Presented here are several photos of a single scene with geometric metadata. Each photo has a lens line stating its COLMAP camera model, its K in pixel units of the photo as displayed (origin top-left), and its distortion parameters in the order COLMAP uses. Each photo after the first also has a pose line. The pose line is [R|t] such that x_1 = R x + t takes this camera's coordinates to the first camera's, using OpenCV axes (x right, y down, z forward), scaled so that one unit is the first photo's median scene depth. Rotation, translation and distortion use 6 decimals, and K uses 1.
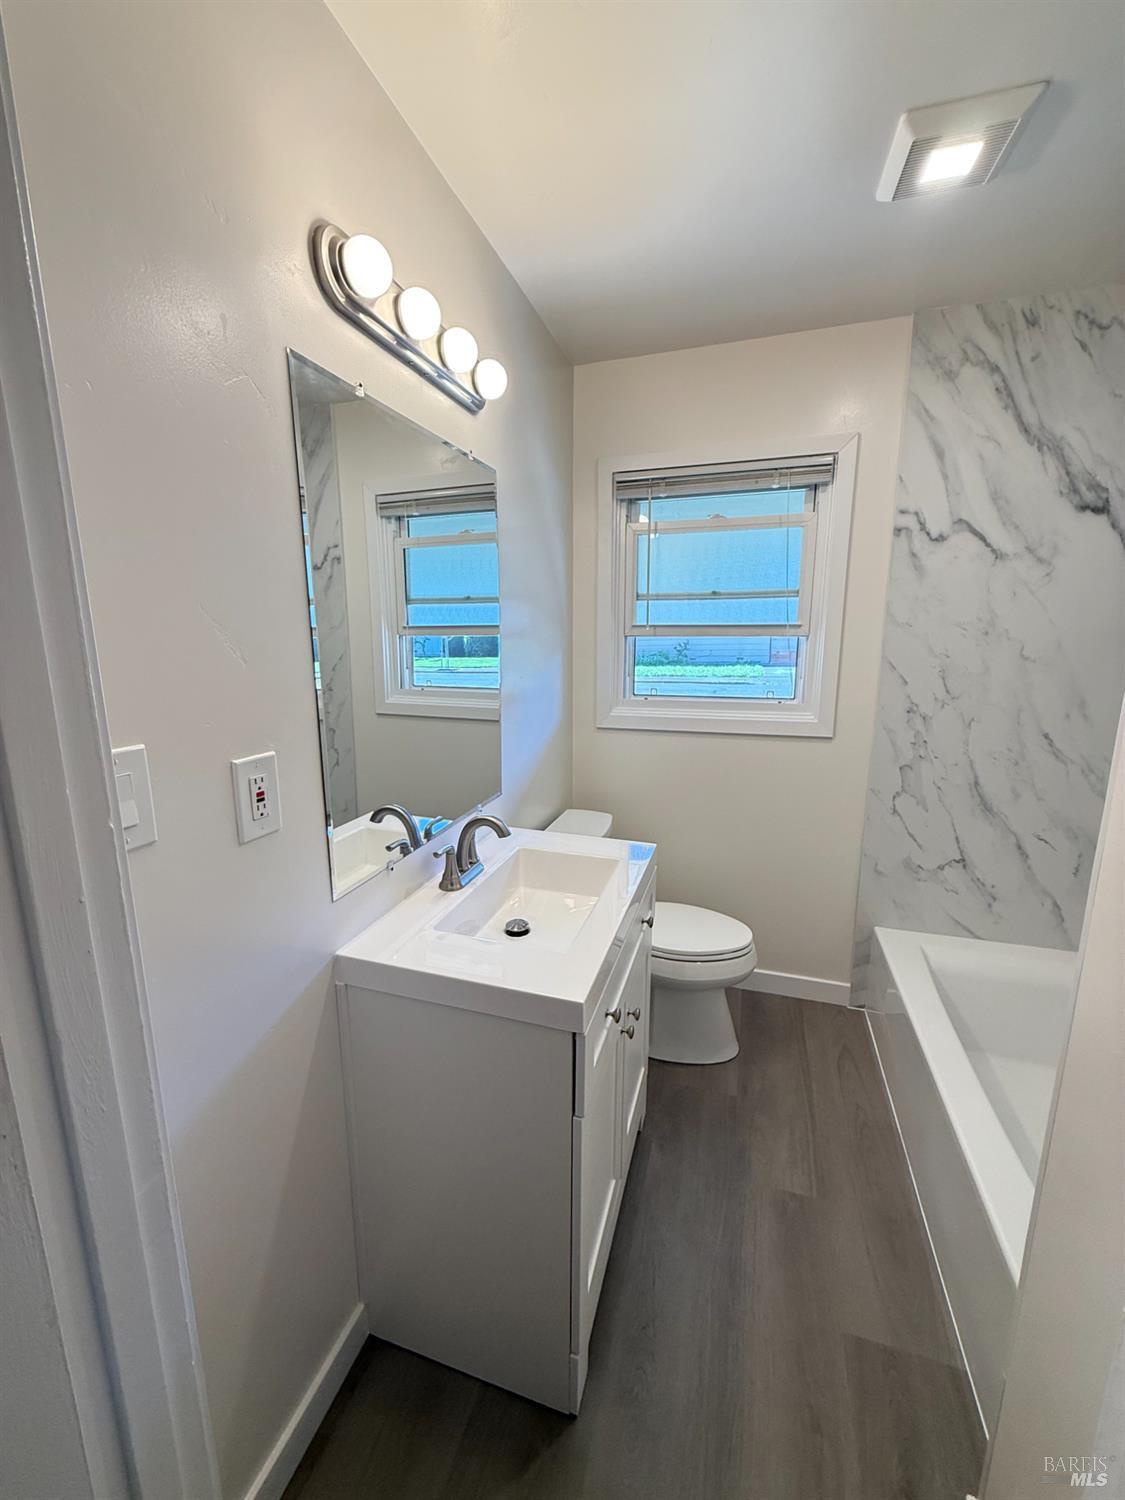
lens RADIAL K [[598.7, 0, 559.5], [0, 598.7, 748.9], [0, 0, 1]] dist [0.000200, -0.000437]
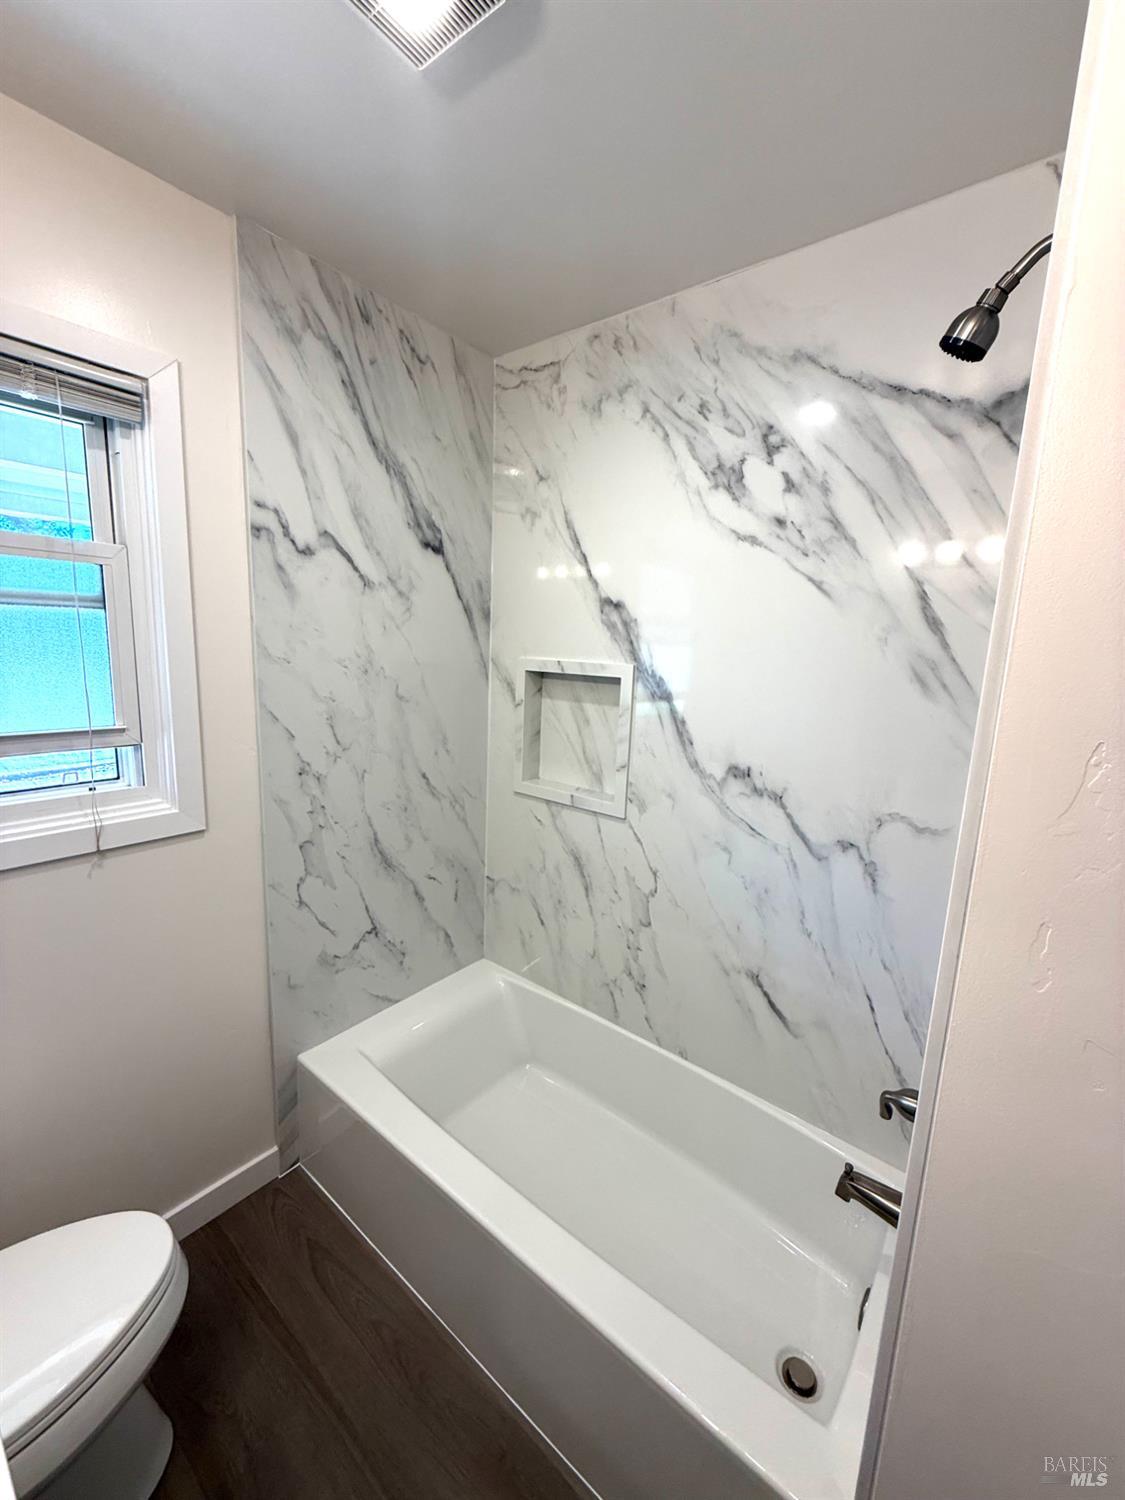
lens RADIAL K [[598.7, 0, 561.1], [0, 598.7, 746.7], [0, 0, 1]] dist [0.000200, -0.000437]
pose [[0.359810, -0.139015, 0.922611, 0.003538], [0.135966, 0.986095, 0.095554, -0.127297], [-0.923066, 0.091063, 0.373708, 0.416294]]
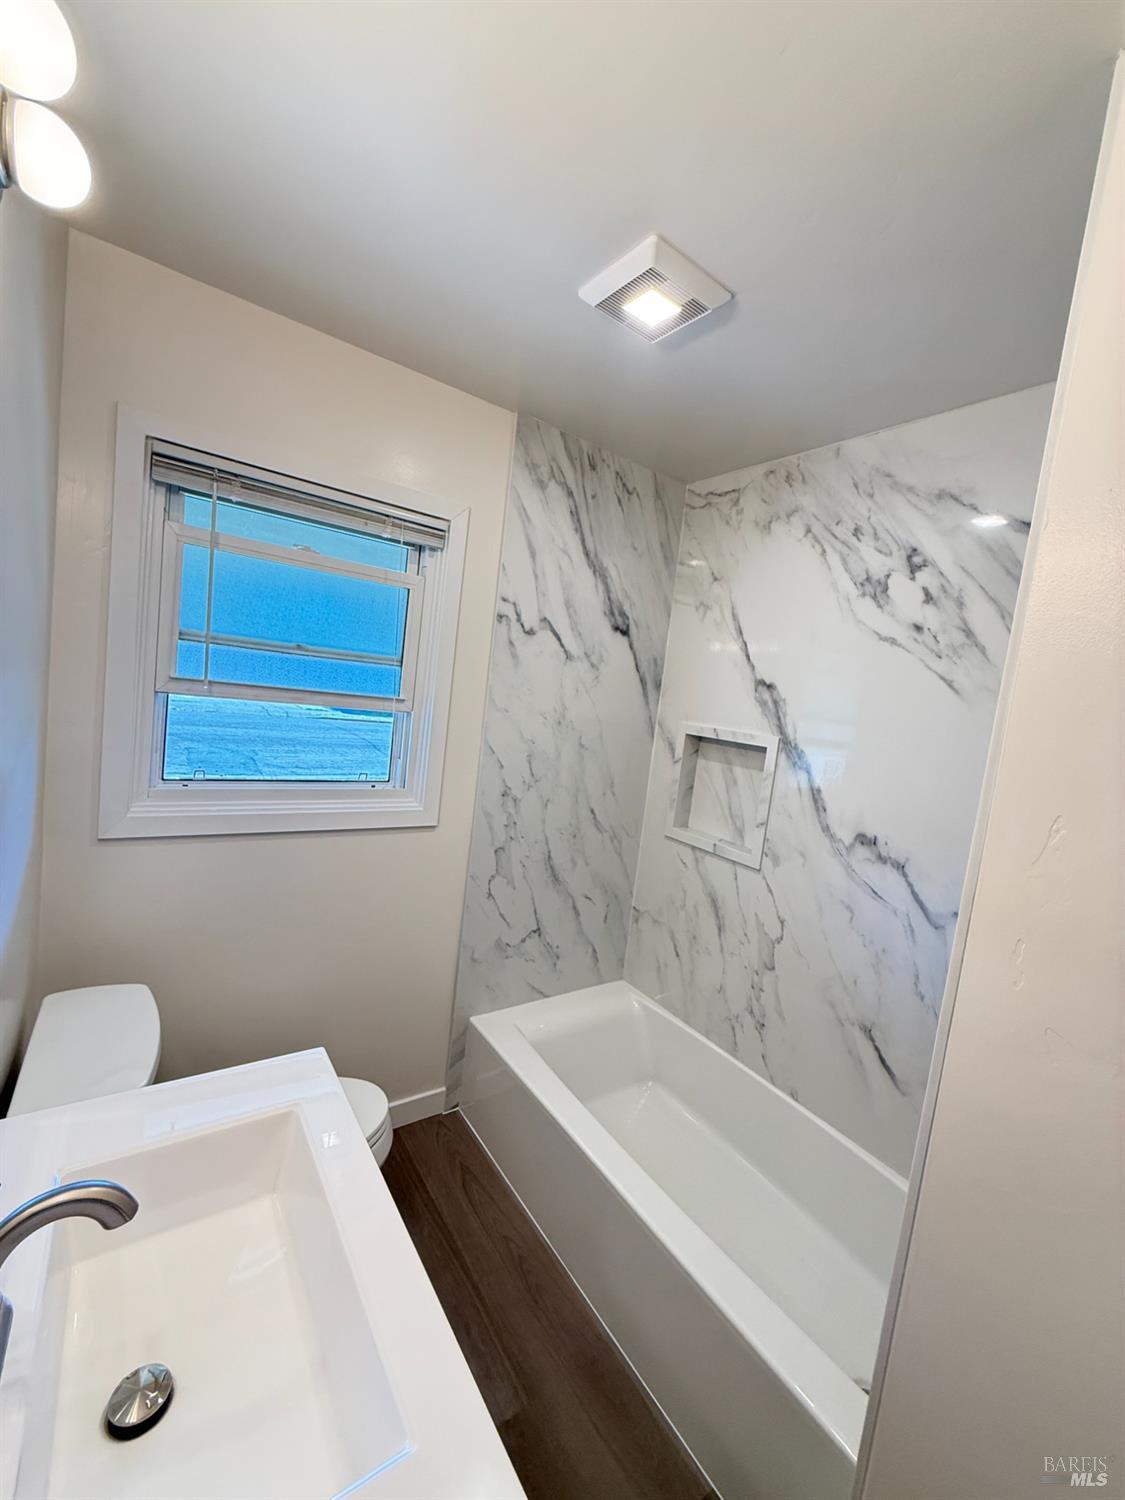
lens RADIAL K [[598.7, 0, 563.3], [0, 598.7, 746.6], [0, 0, 1]] dist [0.000200, -0.000437]
pose [[0.598272, 0.000968, 0.801293, -0.167830], [0.032905, 0.999126, -0.025774, -0.117540], [-0.800617, 0.041787, 0.597717, 0.322541]]
